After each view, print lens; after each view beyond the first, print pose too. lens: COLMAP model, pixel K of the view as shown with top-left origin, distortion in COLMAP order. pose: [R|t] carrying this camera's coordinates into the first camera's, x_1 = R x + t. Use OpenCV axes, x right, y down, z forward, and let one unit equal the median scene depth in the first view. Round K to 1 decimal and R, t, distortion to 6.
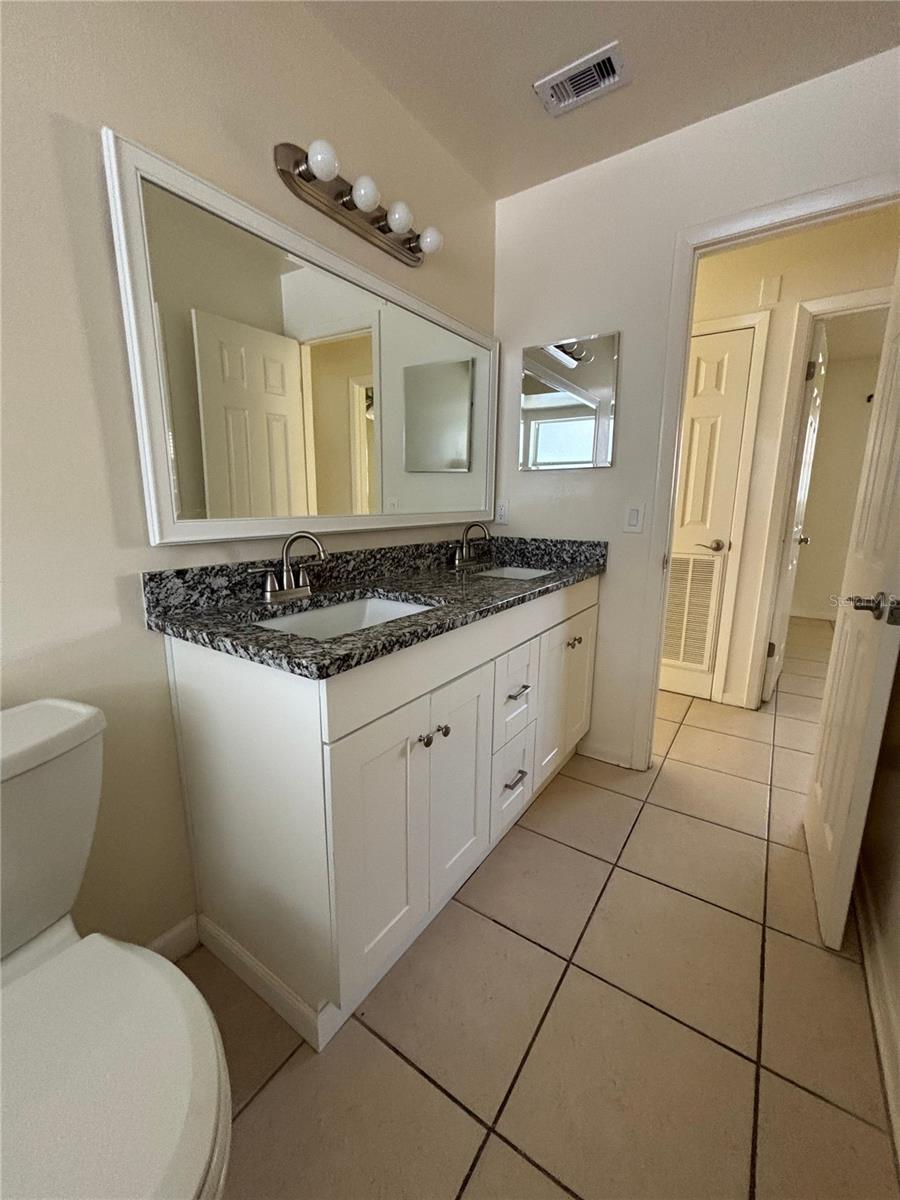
lens RADIAL K [[485.7, 0, 448.6], [0, 485.7, 595.7], [0, 0, 1]] dist [0.008994, -0.000050]
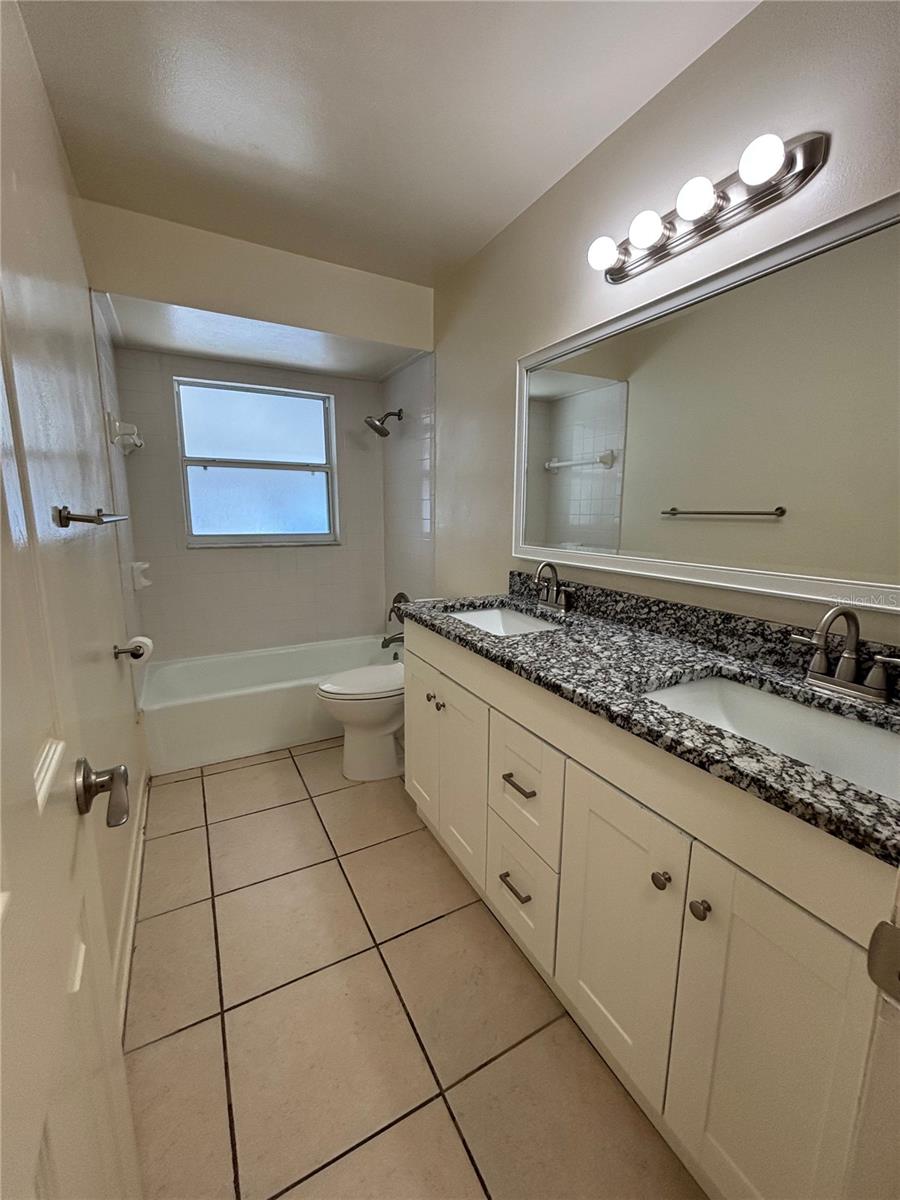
lens RADIAL K [[485.7, 0, 449.8], [0, 485.7, 598.8], [0, 0, 1]] dist [0.008994, -0.000050]
pose [[-0.456548, 0.150050, -0.876954, 0.836636], [-0.185614, 0.947923, 0.258825, -0.272674], [0.870121, 0.280941, -0.404921, 1.105690]]
